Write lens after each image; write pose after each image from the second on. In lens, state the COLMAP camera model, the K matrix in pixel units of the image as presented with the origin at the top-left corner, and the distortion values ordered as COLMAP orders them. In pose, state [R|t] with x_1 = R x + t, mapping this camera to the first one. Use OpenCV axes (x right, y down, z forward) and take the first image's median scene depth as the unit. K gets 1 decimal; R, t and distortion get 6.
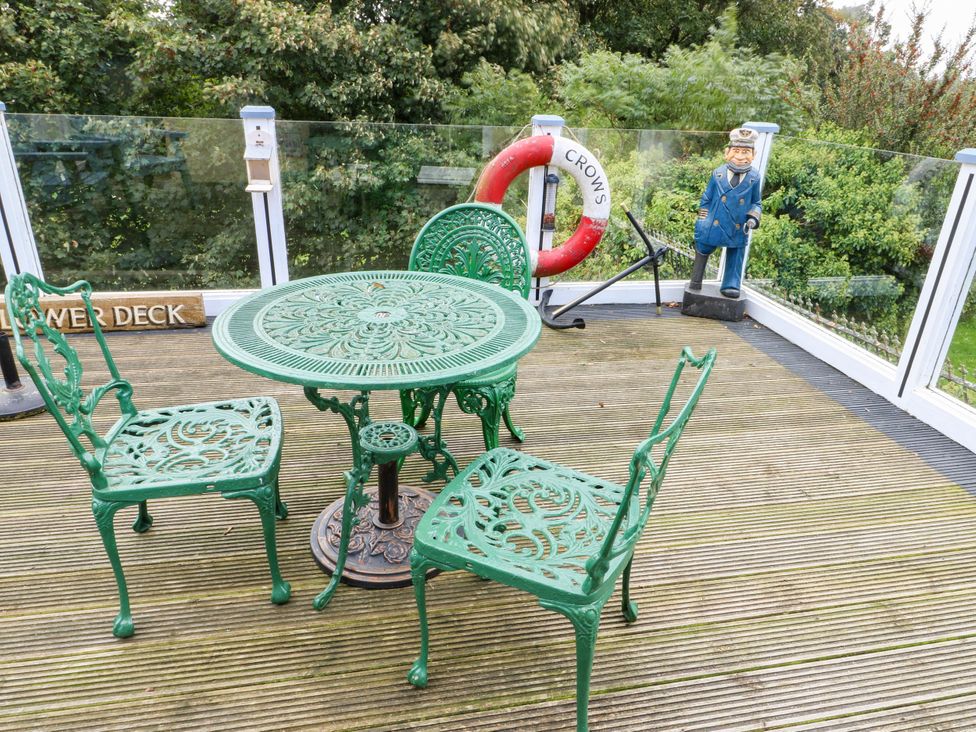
lens RADIAL K [[668.3, 0, 488.0], [0, 668.3, 366.0], [0, 0, 1]] dist [-0.008153, -0.005163]
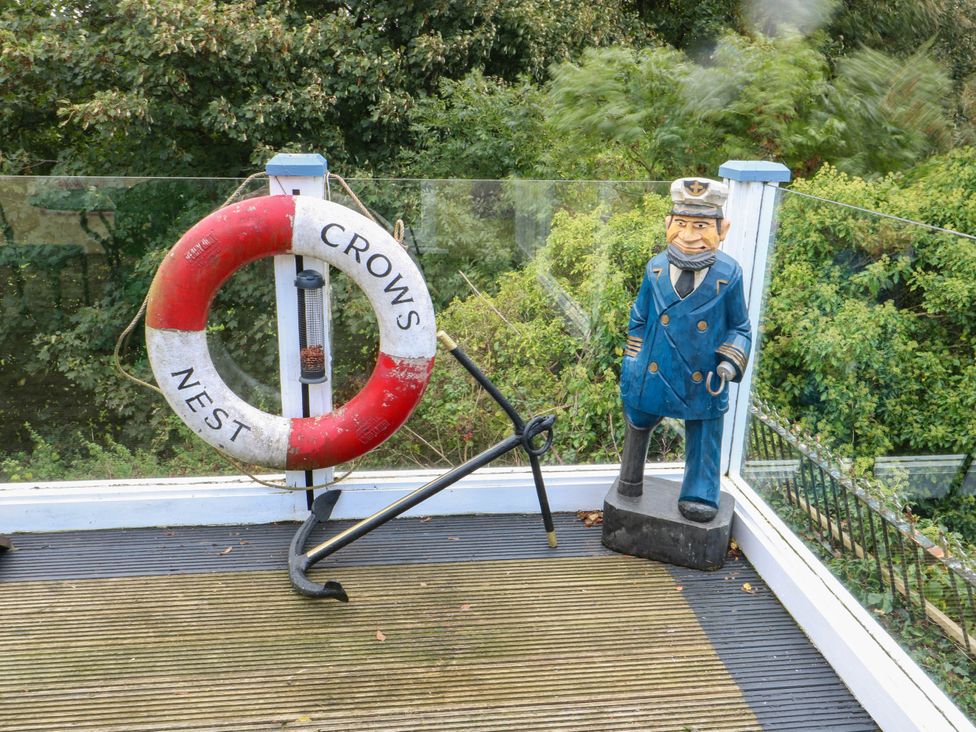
lens RADIAL K [[858.3, 0, 488.0], [0, 858.3, 366.0], [0, 0, 1]] dist [0.102505, -0.199205]
pose [[0.996498, 0.011054, -0.082883, 0.155988], [-0.019347, 0.994806, -0.099934, -0.086107], [0.081347, 0.101187, 0.991536, 0.213021]]
